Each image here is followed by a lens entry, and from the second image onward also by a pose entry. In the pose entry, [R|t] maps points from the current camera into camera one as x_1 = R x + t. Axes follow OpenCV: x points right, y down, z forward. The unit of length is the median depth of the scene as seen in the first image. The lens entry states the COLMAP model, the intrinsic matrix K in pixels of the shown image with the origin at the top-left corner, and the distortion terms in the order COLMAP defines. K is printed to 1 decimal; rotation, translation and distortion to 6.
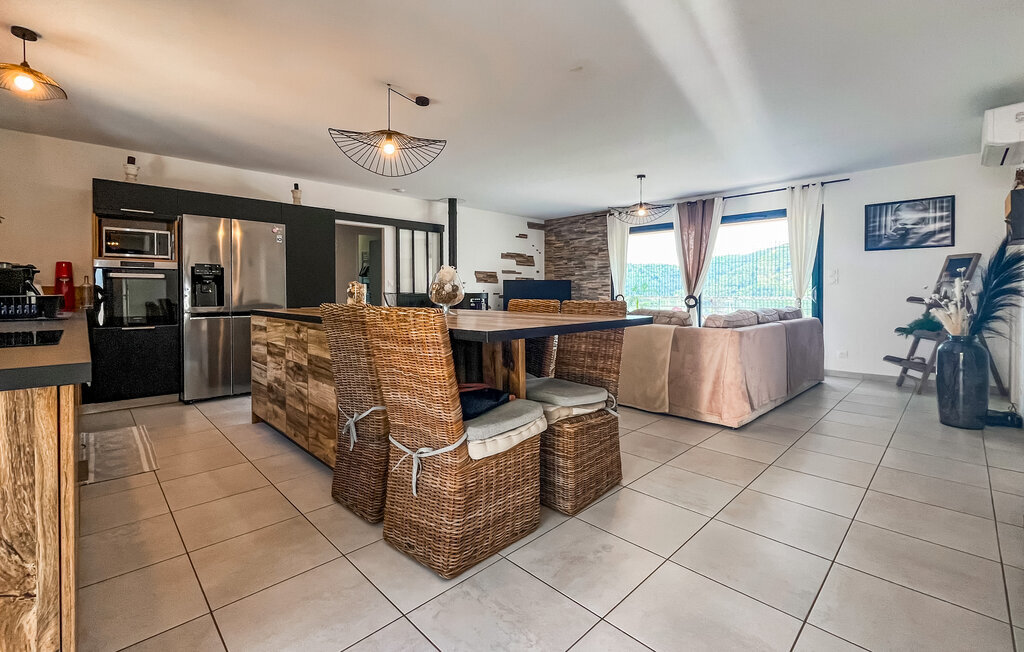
lens RADIAL K [[439.4, 0, 498.1], [0, 439.4, 297.2], [0, 0, 1]] dist [0.000575, 0.000105]
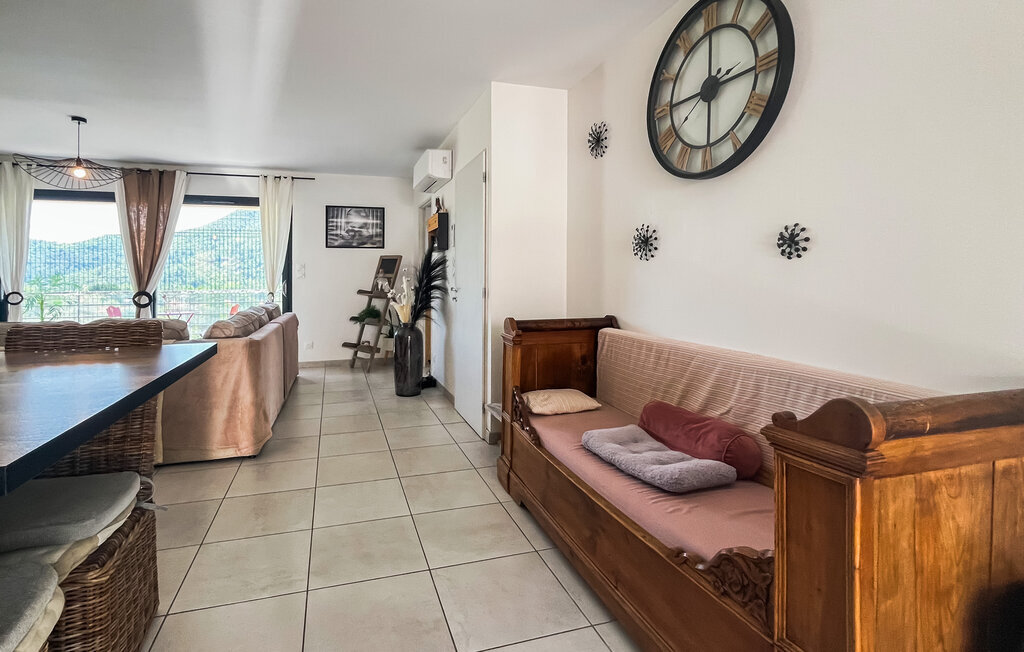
lens RADIAL K [[484.9, 0, 476.3], [0, 484.9, 277.7], [0, 0, 1]] dist [-0.001460, 0.000105]
pose [[0.457765, -0.002289, 0.889070, -0.060557], [0.013981, 0.999892, -0.004624, -0.021836], [-0.888963, 0.014547, 0.457747, 0.131970]]
